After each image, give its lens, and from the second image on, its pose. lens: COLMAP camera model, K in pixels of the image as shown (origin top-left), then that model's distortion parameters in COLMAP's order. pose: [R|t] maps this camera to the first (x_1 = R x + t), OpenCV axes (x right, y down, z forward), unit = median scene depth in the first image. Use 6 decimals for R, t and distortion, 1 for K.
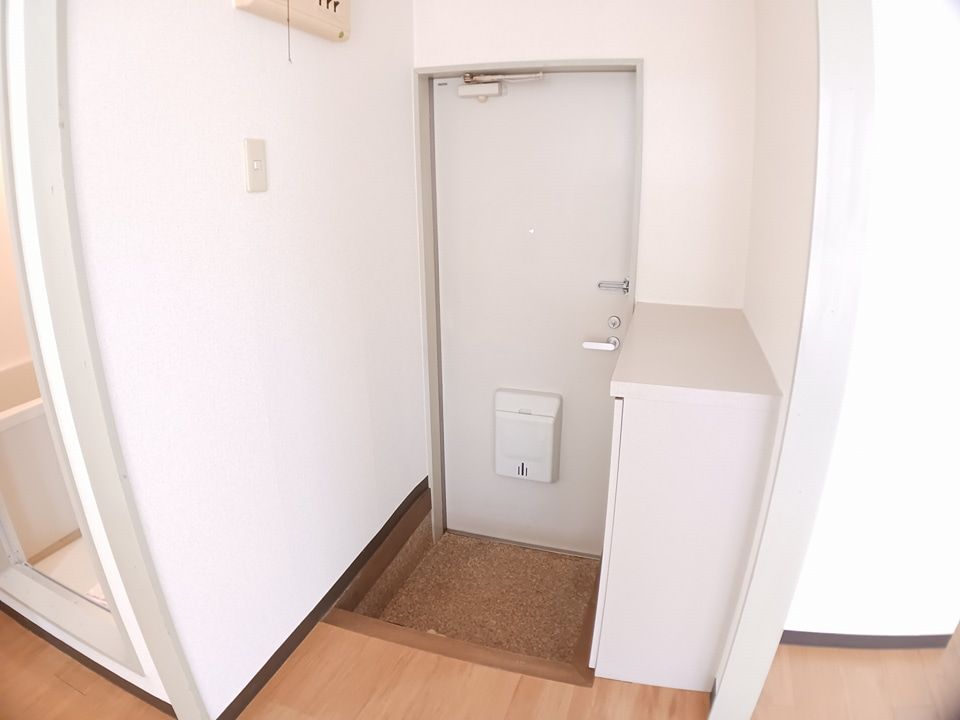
lens RADIAL K [[594.1, 0, 480.0], [0, 594.1, 360.0], [0, 0, 1]] dist [-0.172458, -0.000605]
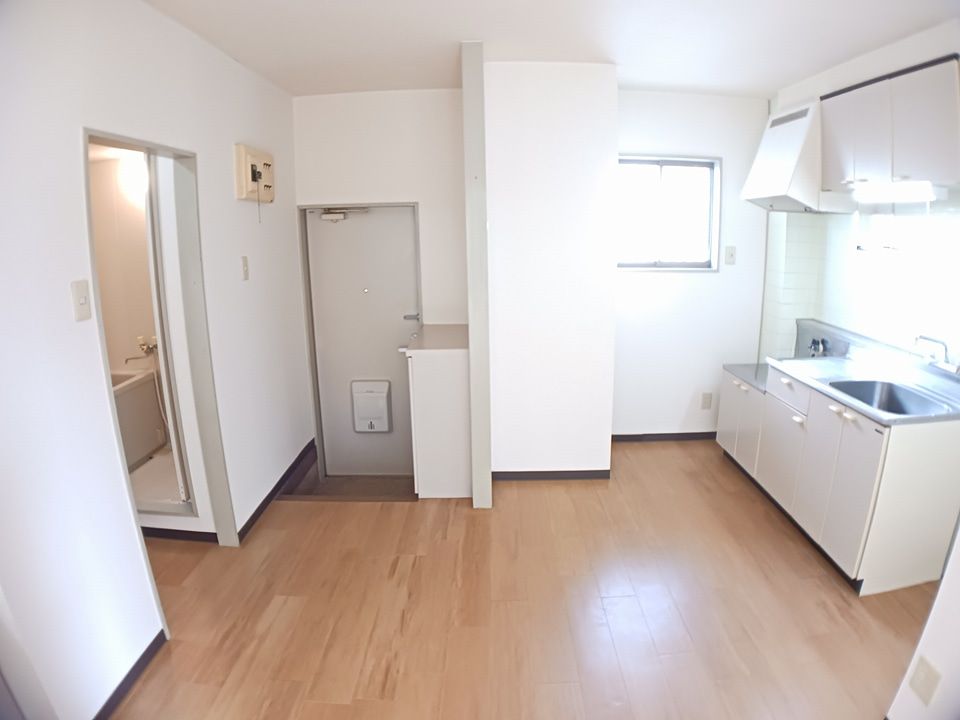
lens RADIAL K [[649.5, 0, 480.0], [0, 649.5, 360.0], [0, 0, 1]] dist [-0.011200, -0.000592]
pose [[0.958065, -0.073674, 0.276919, -0.163451], [0.098192, 0.992282, -0.075723, 0.203487], [-0.269203, 0.099739, 0.957905, -1.125624]]
